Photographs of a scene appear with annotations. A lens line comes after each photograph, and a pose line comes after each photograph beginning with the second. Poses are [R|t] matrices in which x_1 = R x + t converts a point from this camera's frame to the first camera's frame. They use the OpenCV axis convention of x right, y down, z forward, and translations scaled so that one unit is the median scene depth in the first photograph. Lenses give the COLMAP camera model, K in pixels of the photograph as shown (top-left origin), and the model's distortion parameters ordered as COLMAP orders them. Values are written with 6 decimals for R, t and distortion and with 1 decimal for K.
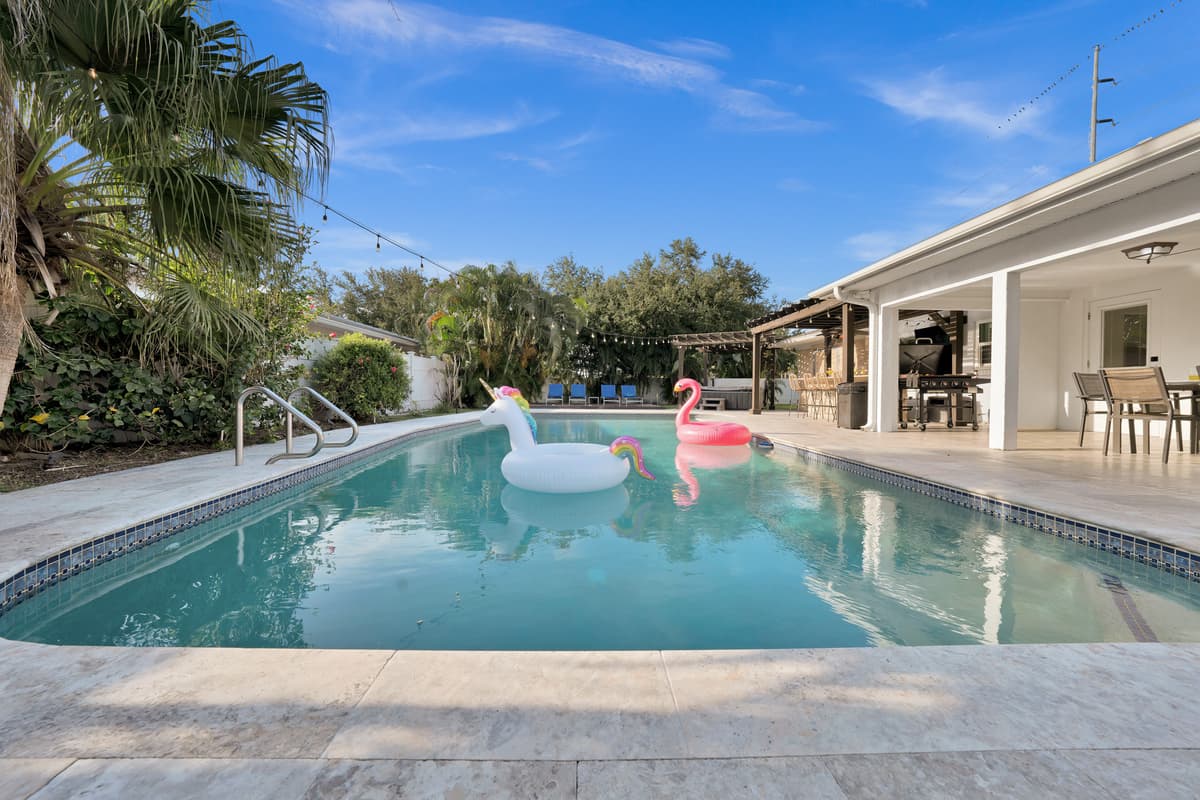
lens RADIAL K [[427.9, 0, 592.0], [0, 427.9, 391.6], [0, 0, 1]] dist [-0.009615, 0.000727]
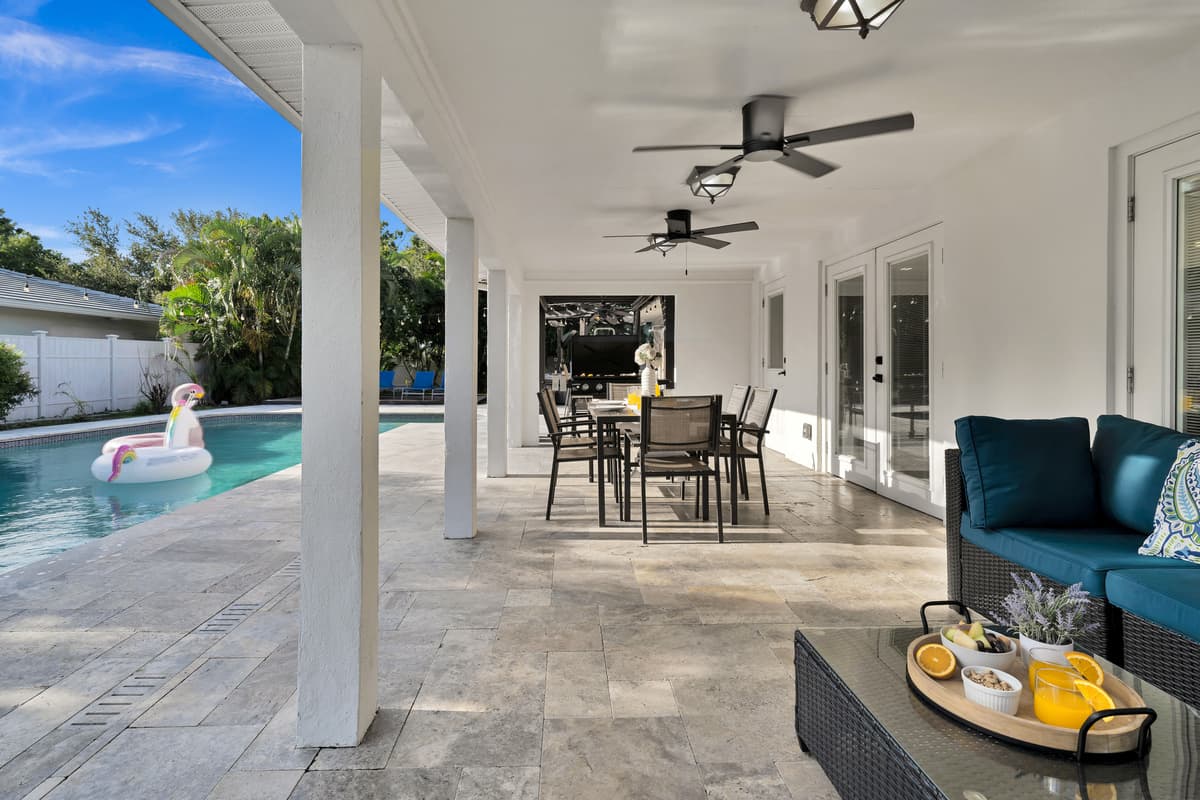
lens RADIAL K [[579.8, 0, 597.6], [0, 579.8, 366.4], [0, 0, 1]] dist [-0.012172, 0.002231]
pose [[0.999266, -0.007168, 0.037630, 1.092018], [0.007208, 0.999974, -0.000920, -0.074725], [-0.037622, 0.001191, 0.999291, -0.183983]]
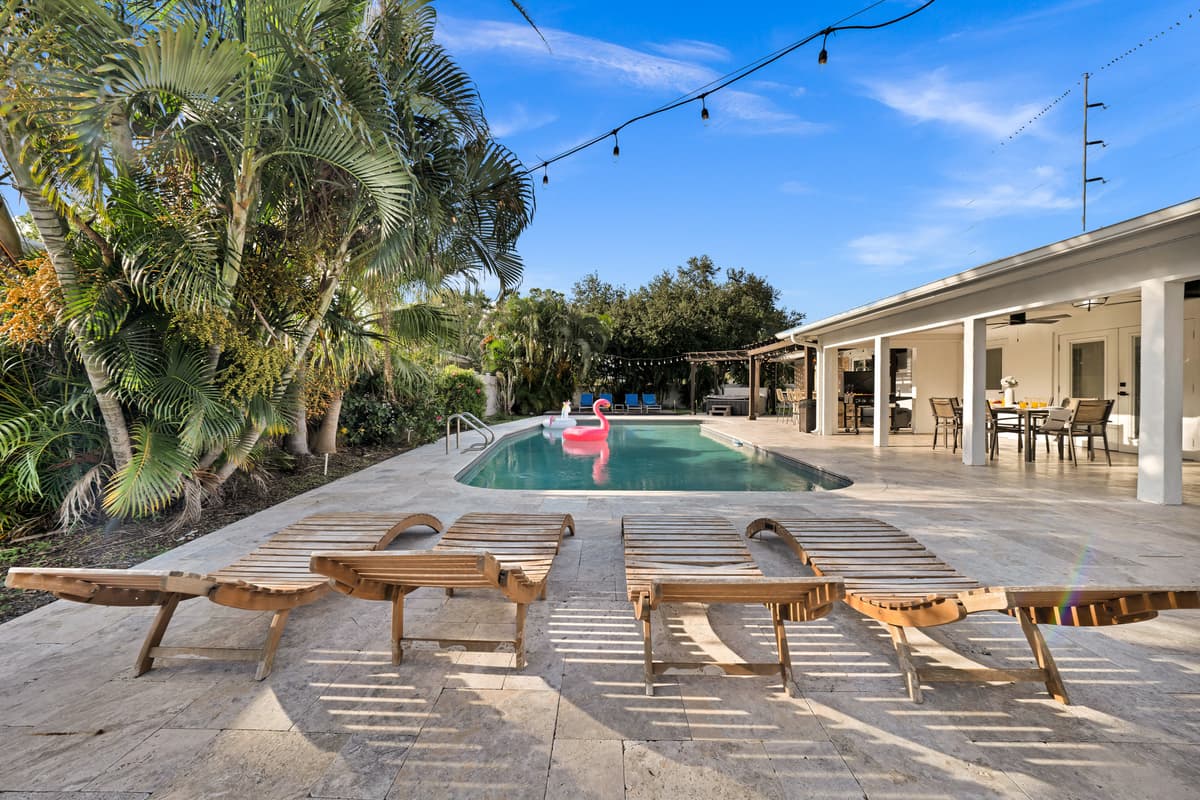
lens RADIAL K [[427.9, 0, 595.4], [0, 427.9, 397.0], [0, 0, 1]] dist [-0.009615, 0.000727]
pose [[0.999085, -0.006746, -0.042240, -0.039554], [0.007103, 0.999940, 0.008317, -0.066702], [0.042182, -0.008609, 0.999073, -0.612646]]
